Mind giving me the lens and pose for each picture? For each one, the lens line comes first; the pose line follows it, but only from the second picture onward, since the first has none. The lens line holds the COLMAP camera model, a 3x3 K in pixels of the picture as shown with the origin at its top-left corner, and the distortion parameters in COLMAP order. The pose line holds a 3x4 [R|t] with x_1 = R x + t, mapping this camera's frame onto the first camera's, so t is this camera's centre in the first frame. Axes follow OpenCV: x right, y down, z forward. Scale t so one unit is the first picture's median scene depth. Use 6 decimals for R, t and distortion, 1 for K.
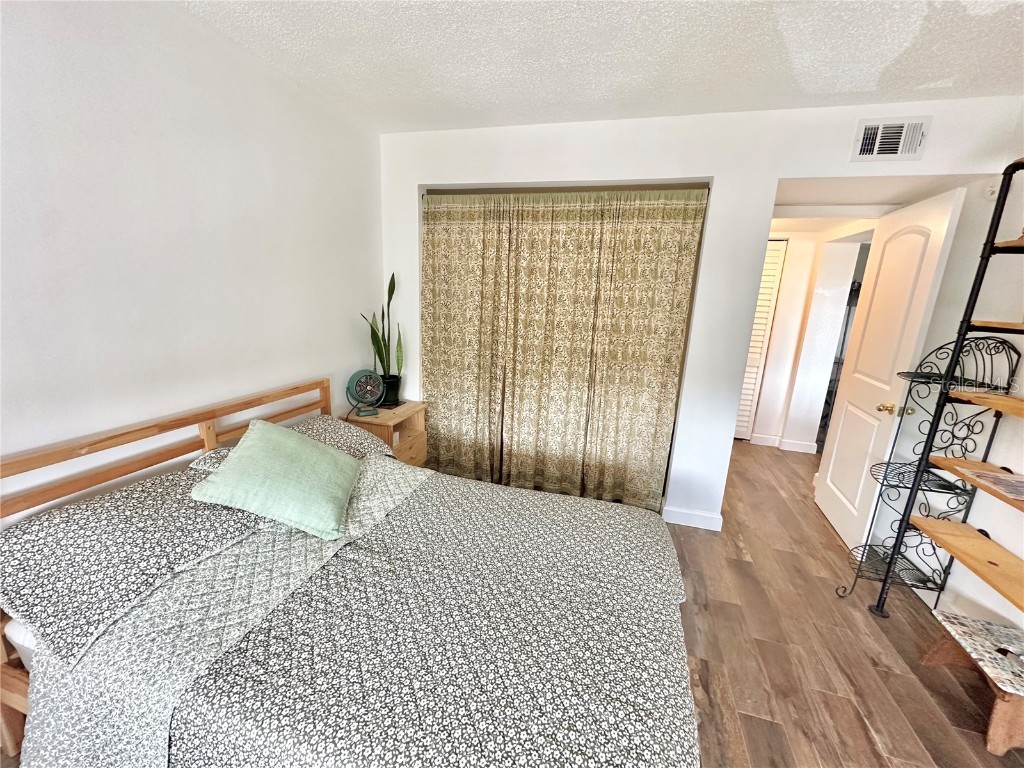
lens RADIAL K [[408.6, 0, 512.0], [0, 408.6, 384.0], [0, 0, 1]] dist [-0.003346, -0.000192]
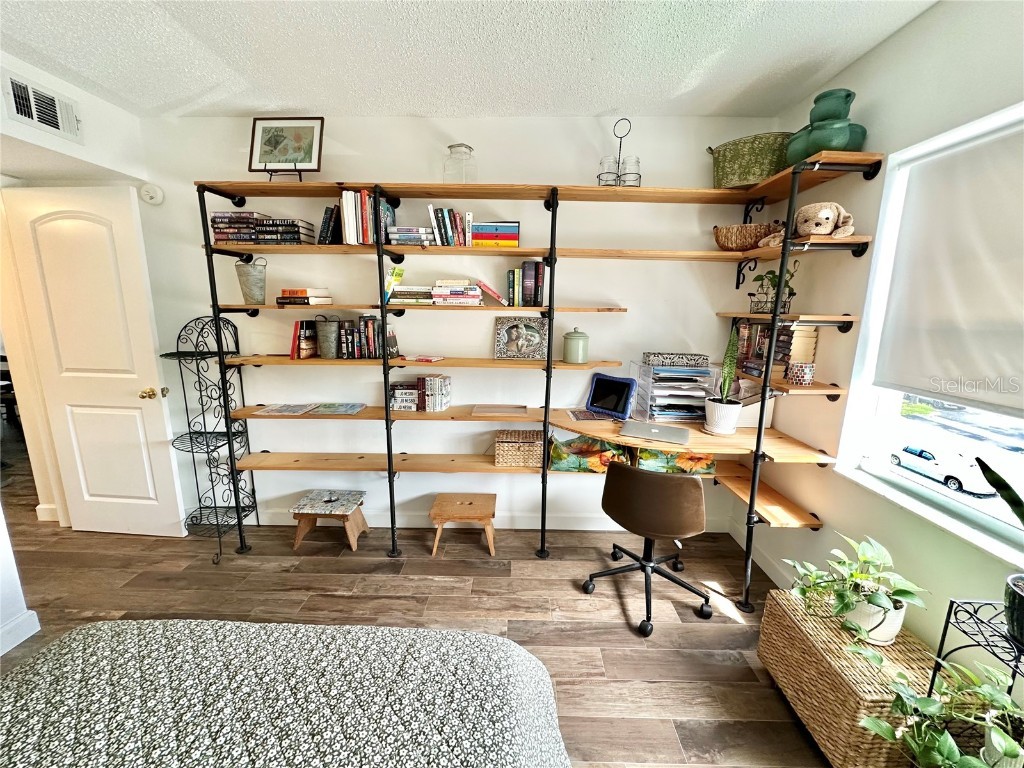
lens RADIAL K [[408.6, 0, 512.0], [0, 408.6, 384.0], [0, 0, 1]] dist [-0.003346, -0.000192]
pose [[-0.260964, -0.231889, 0.937083, -0.356616], [0.195124, 0.938013, 0.286458, -0.098948], [-0.945423, 0.257603, -0.199540, 0.402586]]
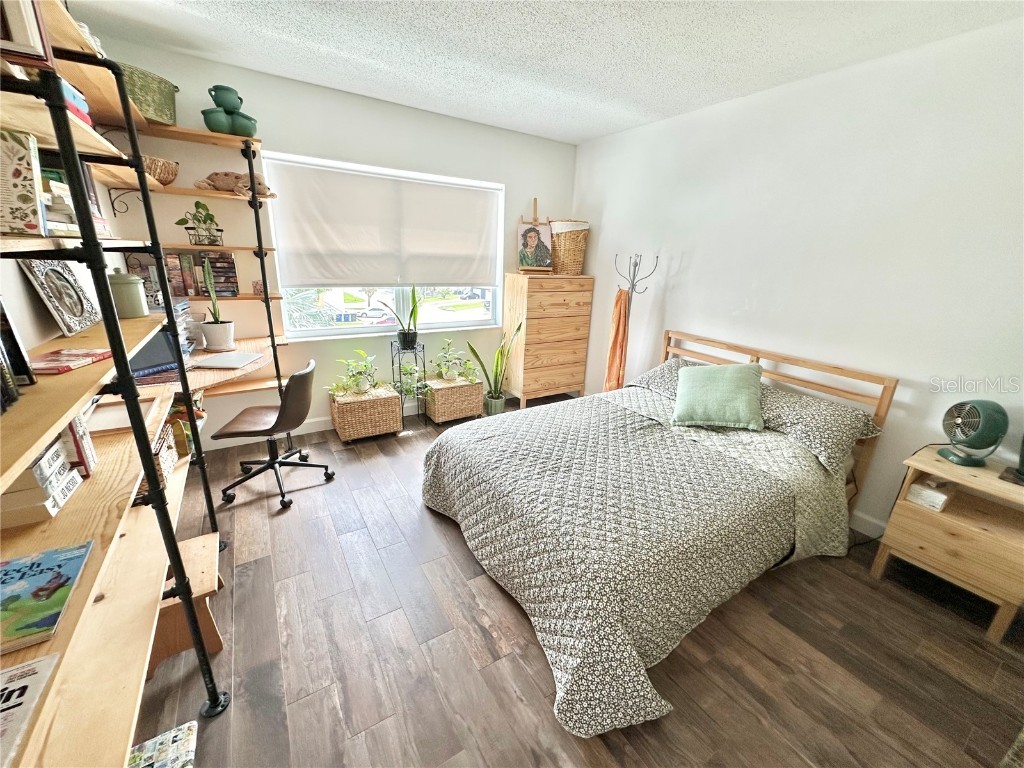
lens RADIAL K [[408.6, 0, 512.0], [0, 408.6, 384.0], [0, 0, 1]] dist [-0.003346, -0.000192]
pose [[-0.657609, 0.158989, -0.736391, 0.947531], [-0.237029, 0.884171, 0.402566, -0.209528], [0.715099, 0.439278, -0.543754, 1.161278]]
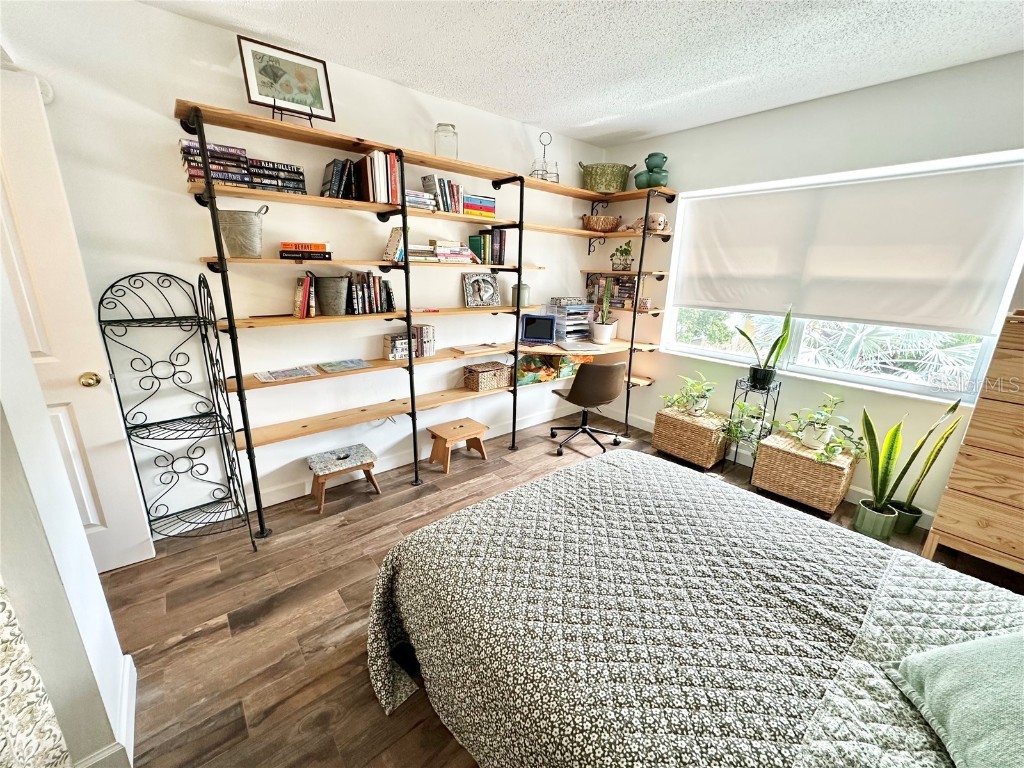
lens RADIAL K [[408.6, 0, 512.0], [0, 408.6, 384.0], [0, 0, 1]] dist [-0.003346, -0.000192]
pose [[-0.828174, -0.216575, 0.516936, -0.149172], [0.063702, 0.879975, 0.470729, -0.298338], [-0.556839, 0.422775, -0.714976, 1.374968]]
